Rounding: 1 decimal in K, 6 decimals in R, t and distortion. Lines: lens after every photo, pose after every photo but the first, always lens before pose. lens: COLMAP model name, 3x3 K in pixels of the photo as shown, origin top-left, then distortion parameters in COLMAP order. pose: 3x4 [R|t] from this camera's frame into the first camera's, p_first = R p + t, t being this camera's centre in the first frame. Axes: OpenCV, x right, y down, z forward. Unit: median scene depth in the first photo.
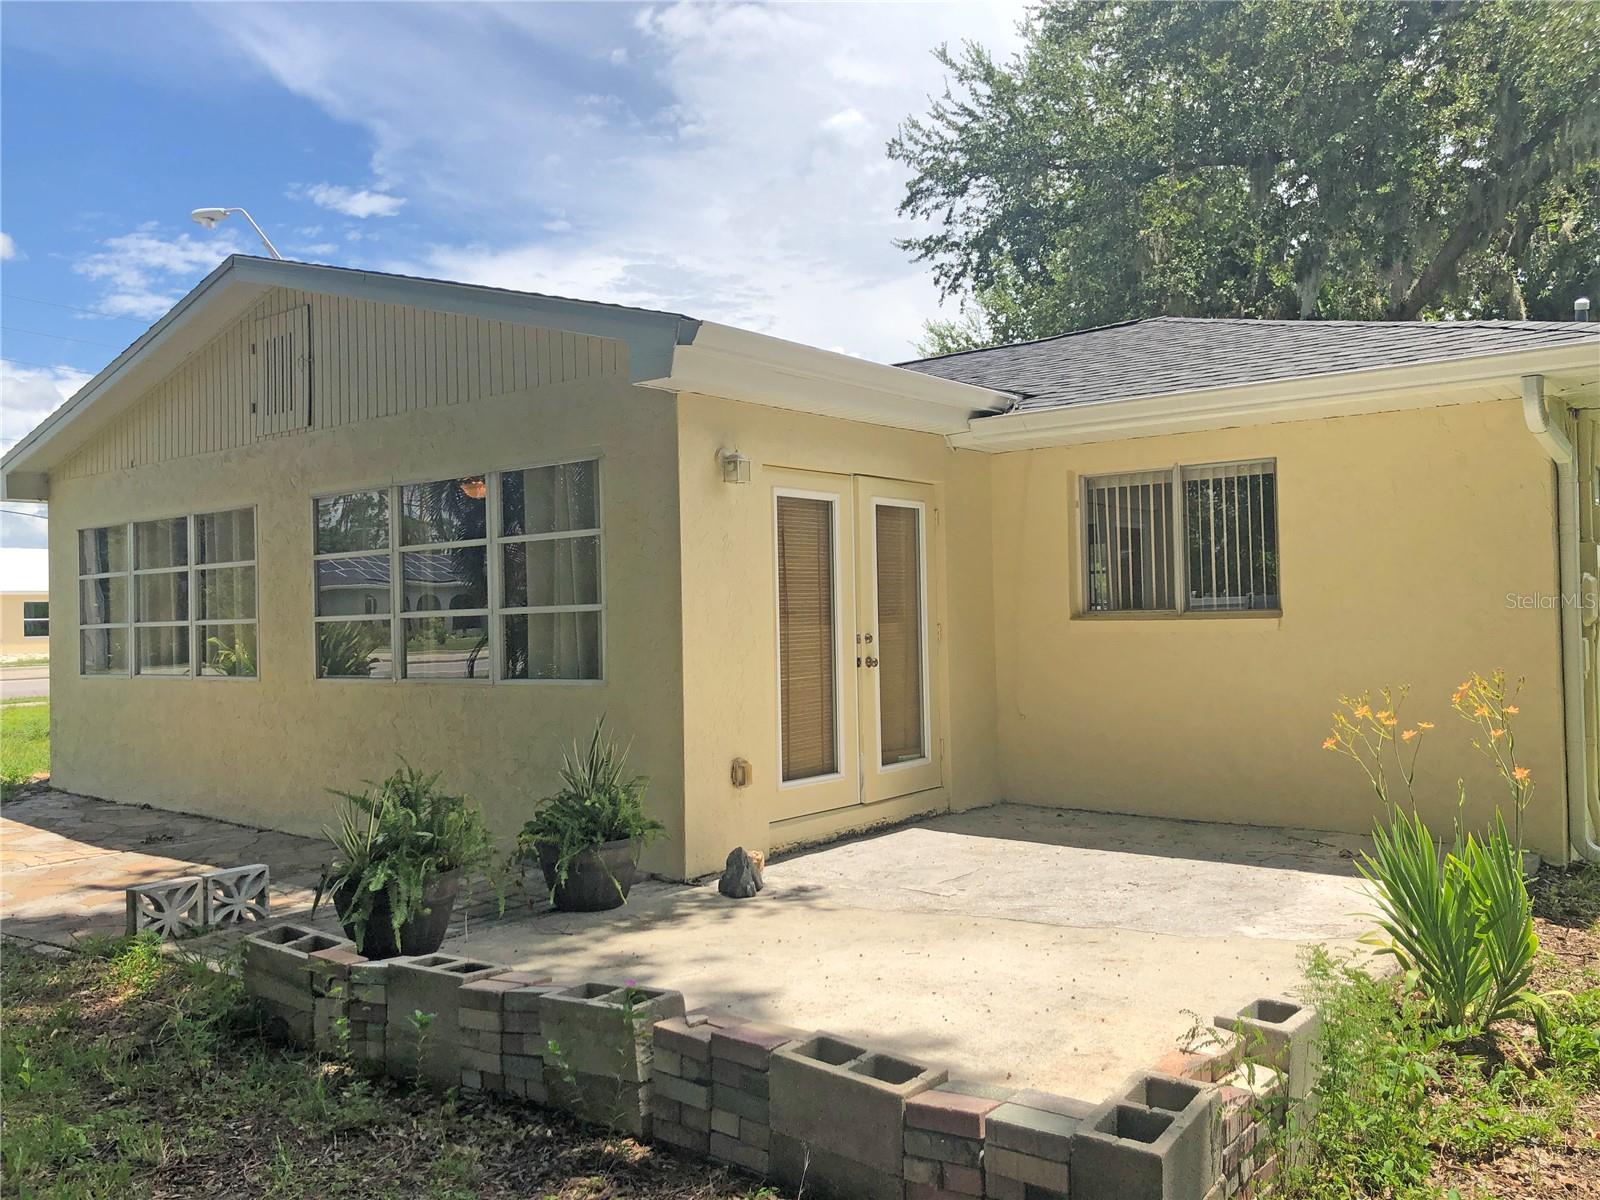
lens RADIAL K [[1306.6, 0, 809.2], [0, 1306.6, 599.9], [0, 0, 1]] dist [0.037538, -0.079651]
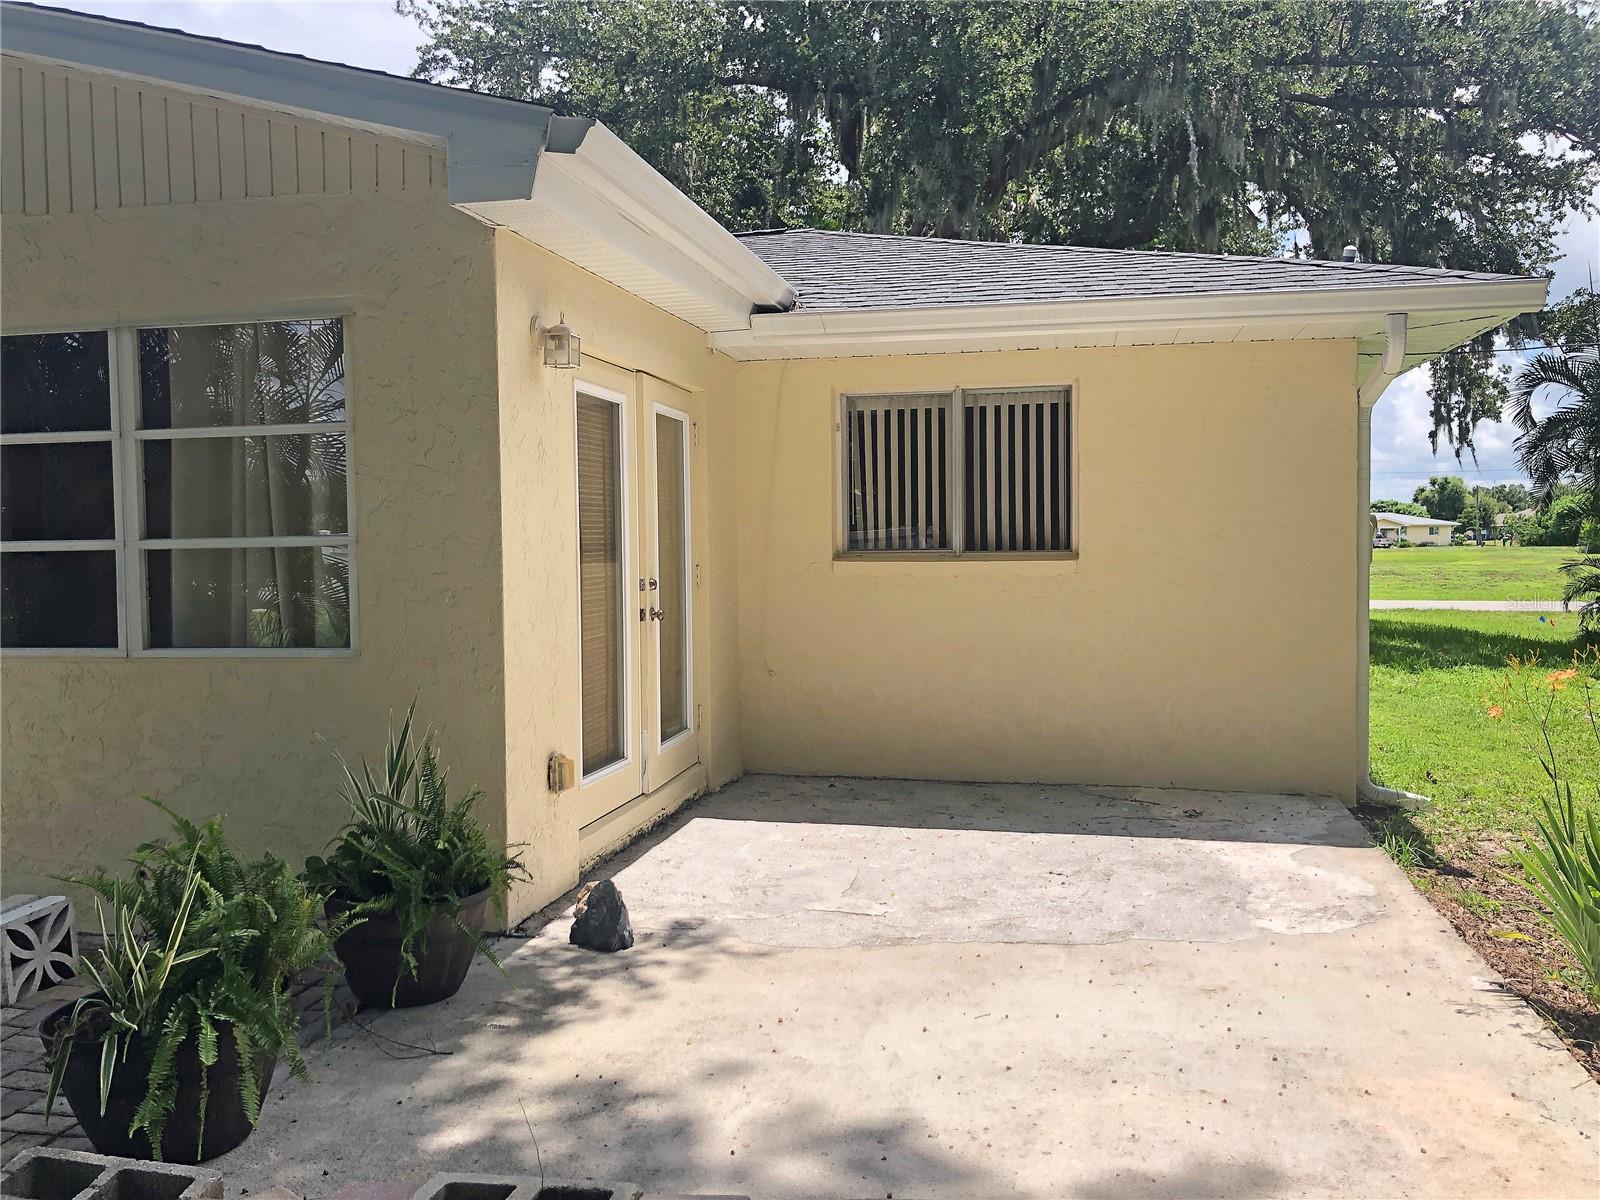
lens RADIAL K [[1306.6, 0, 809.2], [0, 1306.6, 599.9], [0, 0, 1]] dist [0.037538, -0.079651]
pose [[0.893368, -0.007914, 0.449255, -0.224549], [-0.014082, 0.998861, 0.045598, 0.001998], [-0.449104, -0.047062, 0.892239, 0.261871]]
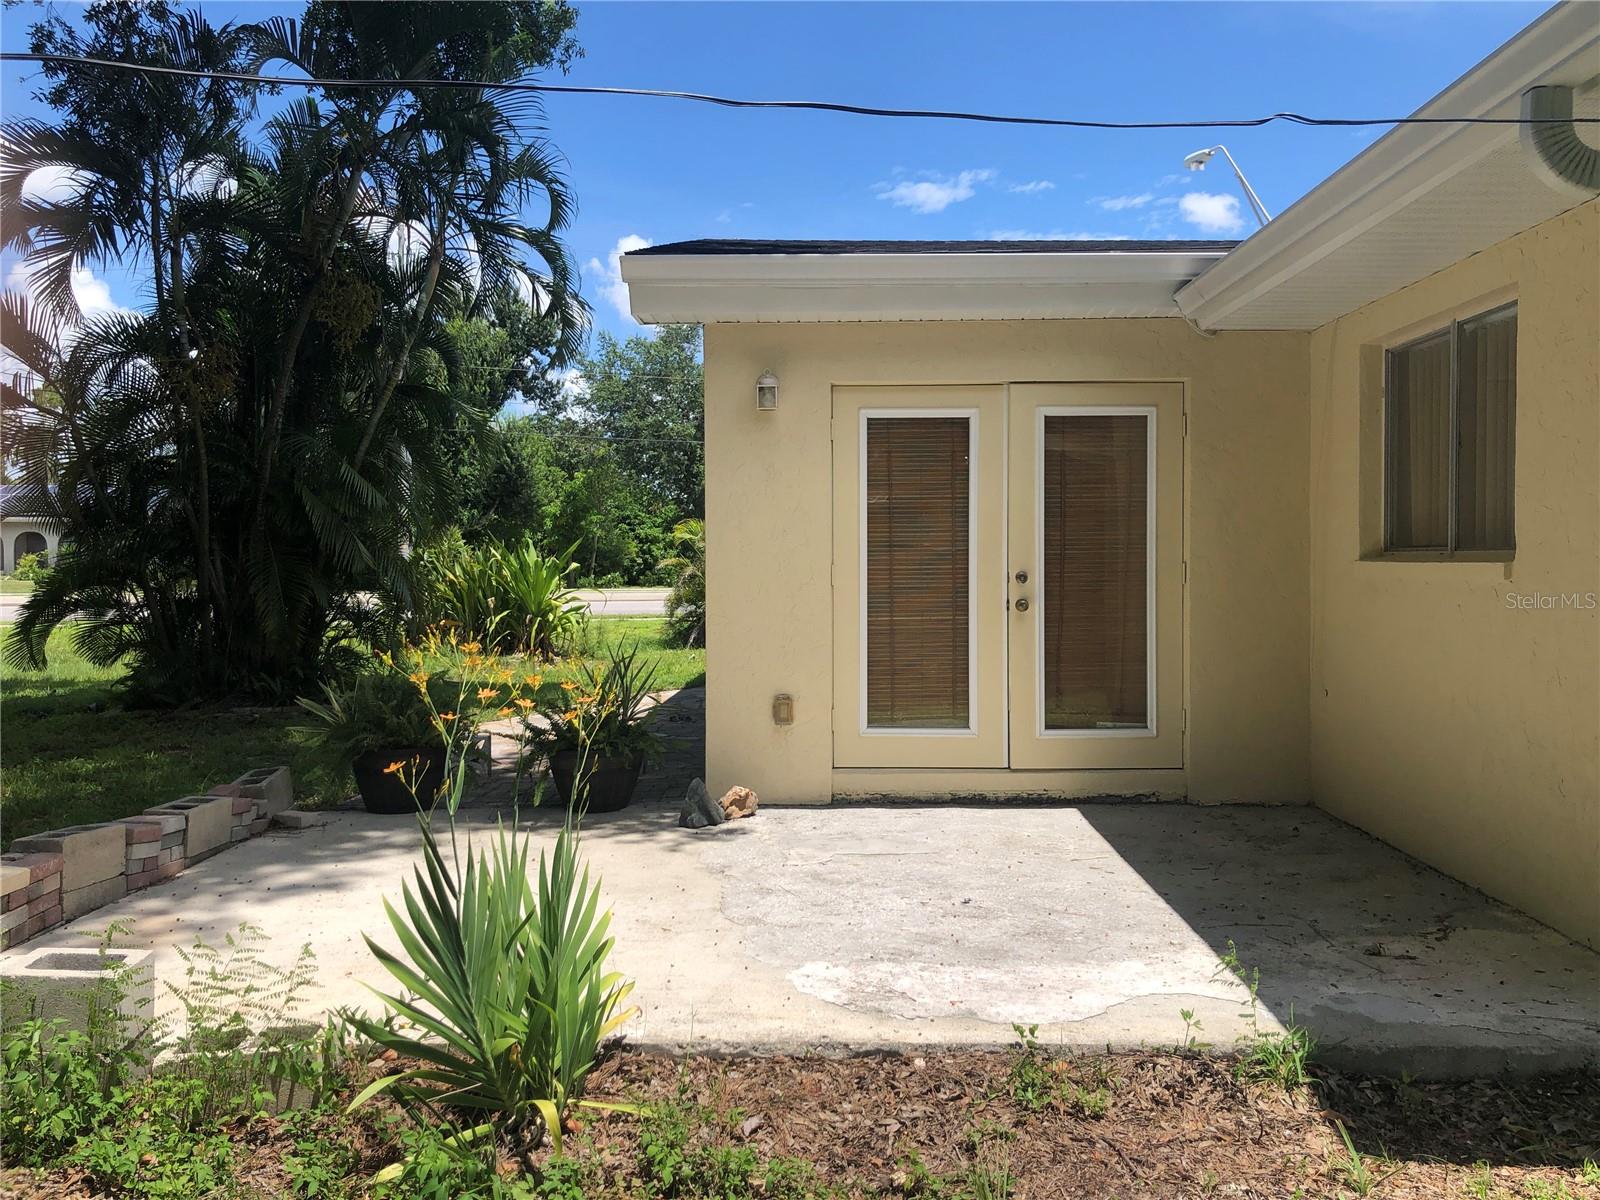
lens RADIAL K [[1306.6, 0, 809.2], [0, 1306.6, 599.9], [0, 0, 1]] dist [0.037538, -0.079651]
pose [[0.618718, 0.043063, -0.784432, 0.634084], [0.003916, 0.998315, 0.057892, -0.005621], [0.785604, -0.038891, 0.617506, 0.370238]]
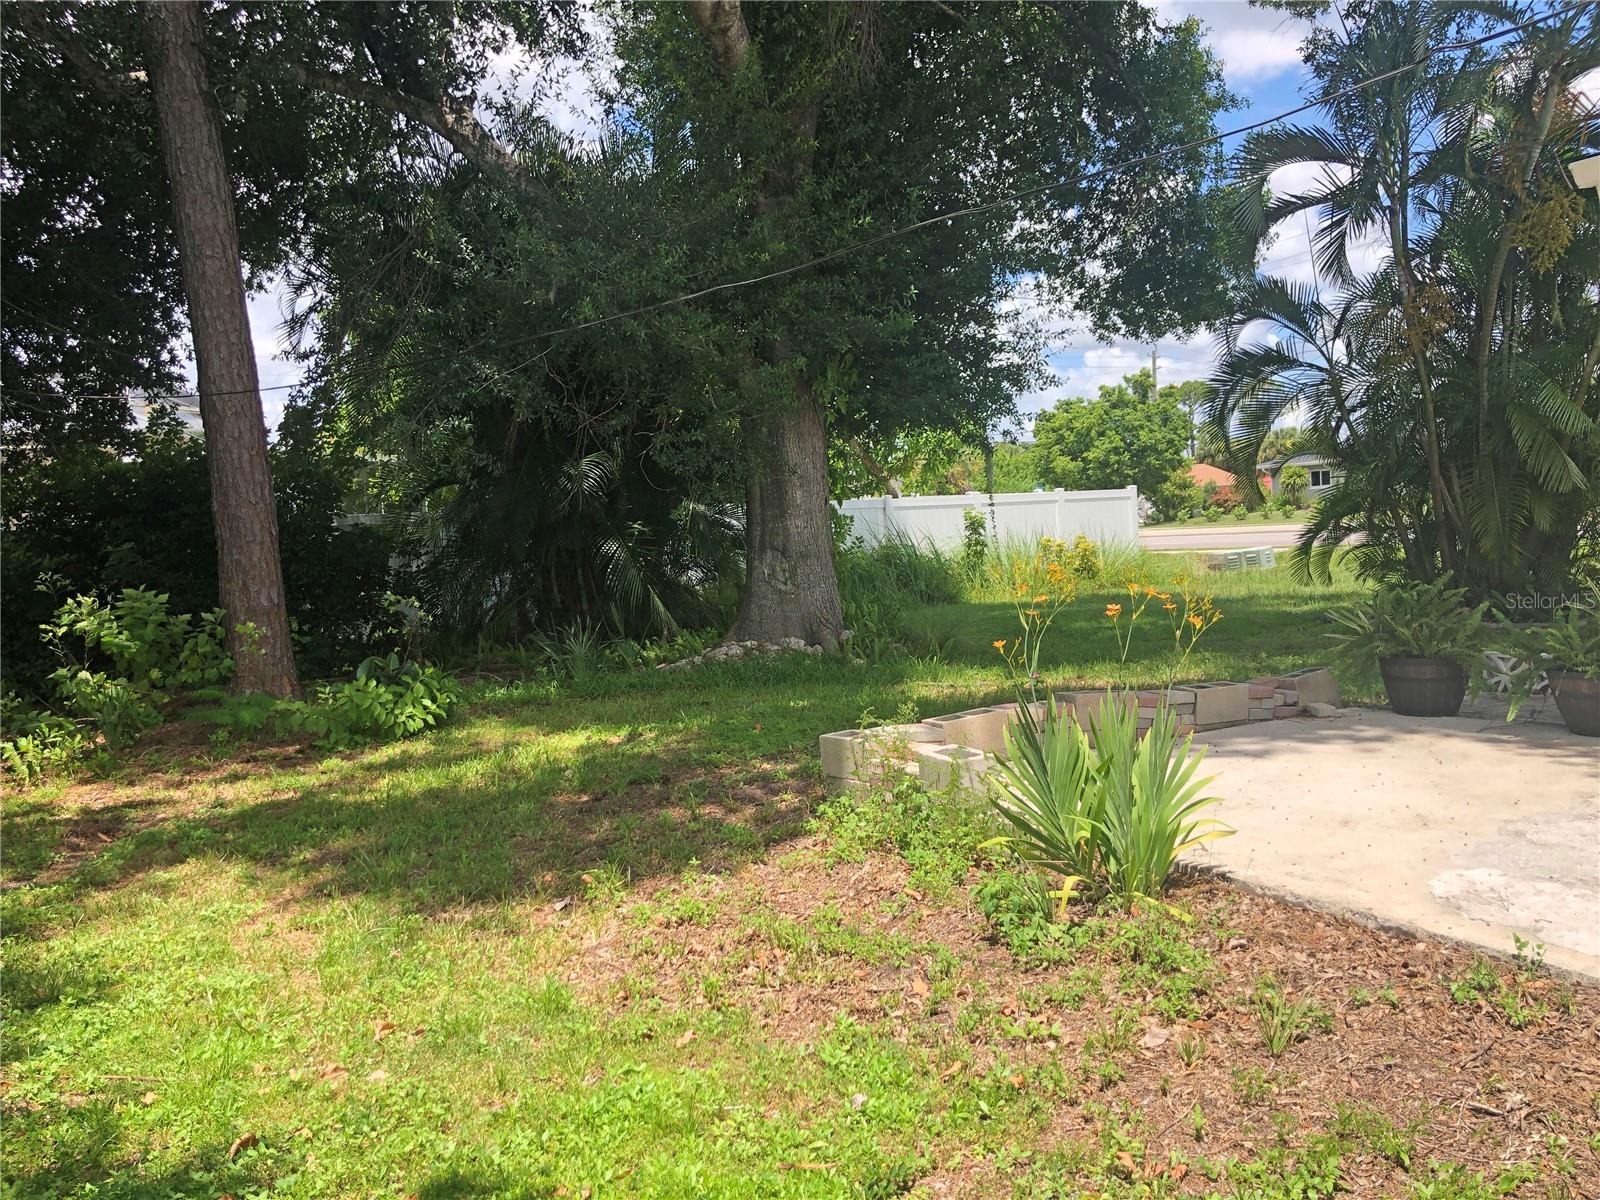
lens RADIAL K [[1306.6, 0, 809.2], [0, 1306.6, 599.9], [0, 0, 1]] dist [0.037538, -0.079651]
pose [[-0.392425, 0.097025, -0.914652, 0.843924], [0.088646, 0.993781, 0.067386, -0.004980], [0.915502, -0.054636, -0.398586, 0.666164]]
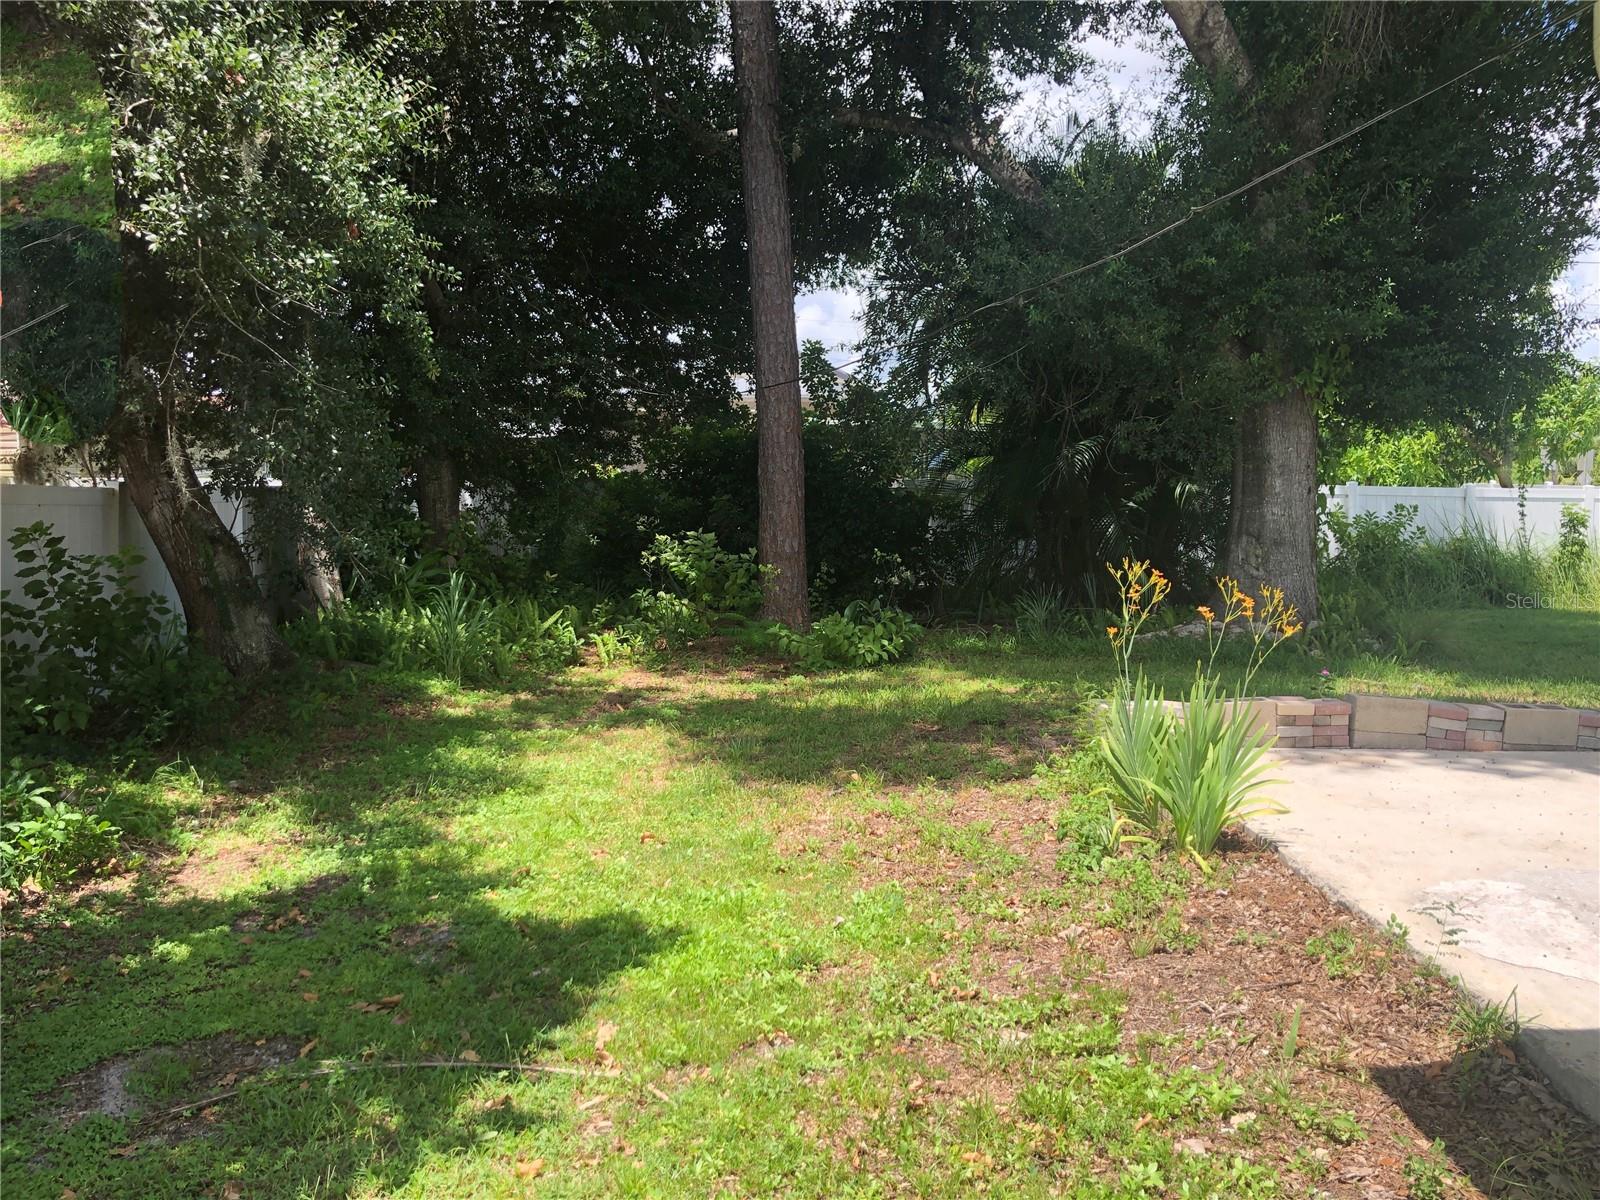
lens RADIAL K [[1306.6, 0, 809.2], [0, 1306.6, 599.9], [0, 0, 1]] dist [0.037538, -0.079651]
pose [[-0.791316, 0.064361, -0.608011, 0.843589], [0.030208, 0.997345, 0.066258, -0.007421], [0.610661, 0.034064, -0.791159, 0.982659]]
